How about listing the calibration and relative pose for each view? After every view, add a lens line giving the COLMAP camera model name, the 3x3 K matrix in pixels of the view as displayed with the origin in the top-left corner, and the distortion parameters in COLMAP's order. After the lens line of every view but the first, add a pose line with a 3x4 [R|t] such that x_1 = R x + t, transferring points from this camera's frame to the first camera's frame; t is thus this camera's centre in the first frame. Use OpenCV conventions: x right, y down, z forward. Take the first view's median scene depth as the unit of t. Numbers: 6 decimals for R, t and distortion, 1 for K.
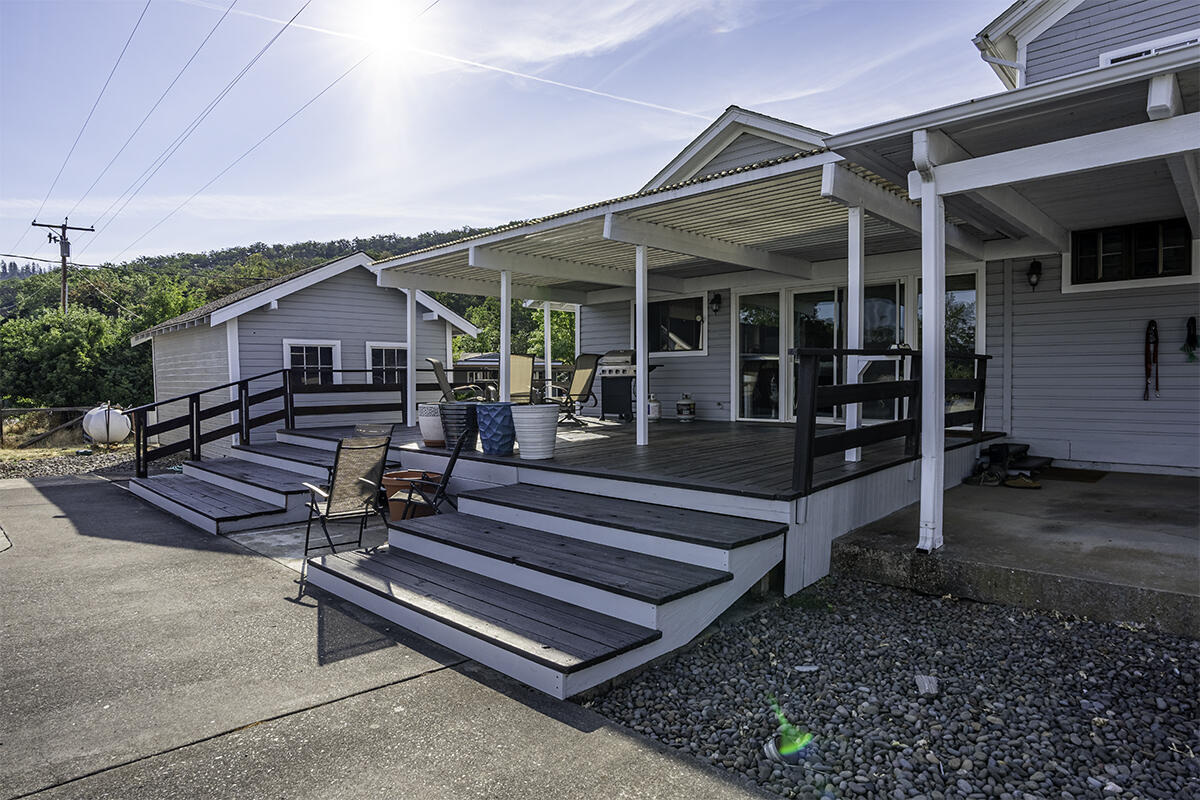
lens RADIAL K [[682.9, 0, 600.0], [0, 682.9, 400.0], [0, 0, 1]] dist [-0.048624, 0.002529]
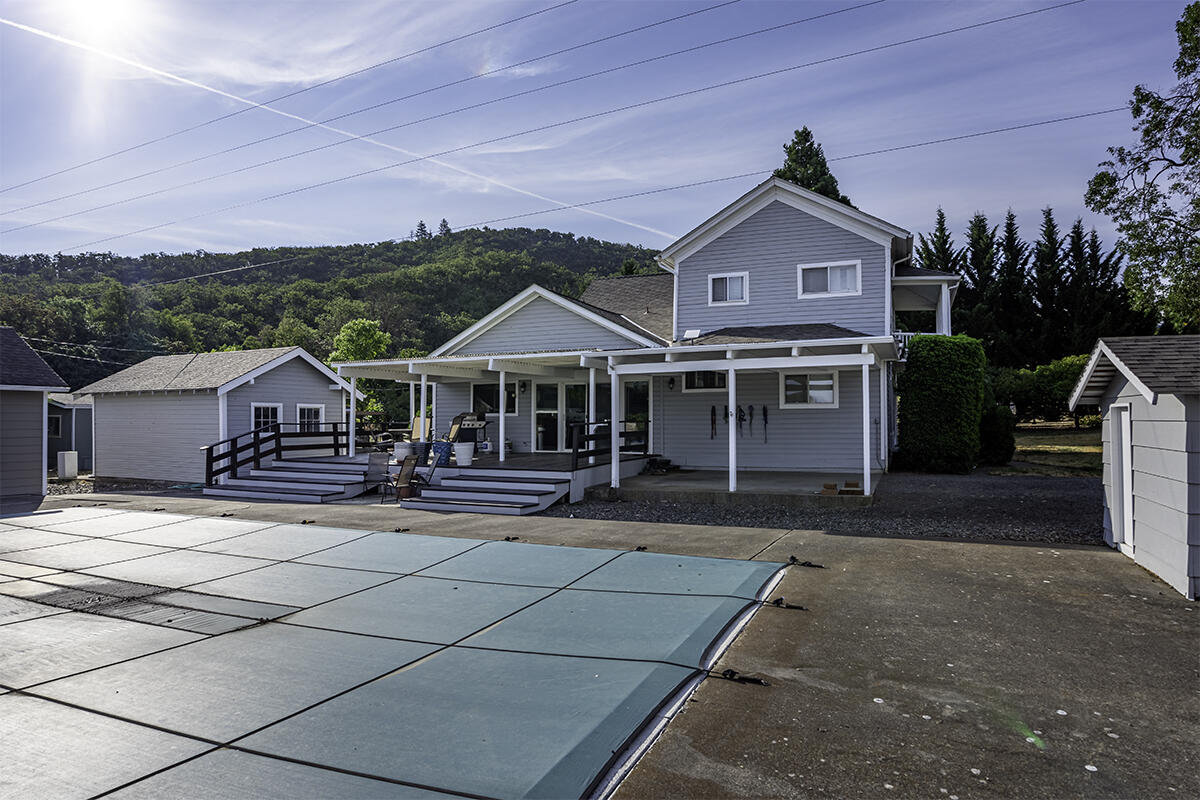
lens RADIAL K [[732.4, 0, 600.0], [0, 732.4, 400.0], [0, 0, 1]] dist [-0.089237, 0.072177]
pose [[0.940893, 0.013522, 0.338433, -0.322797], [0.006375, 0.998319, -0.057611, 0.005125], [-0.338643, 0.056364, 0.939225, -0.971351]]
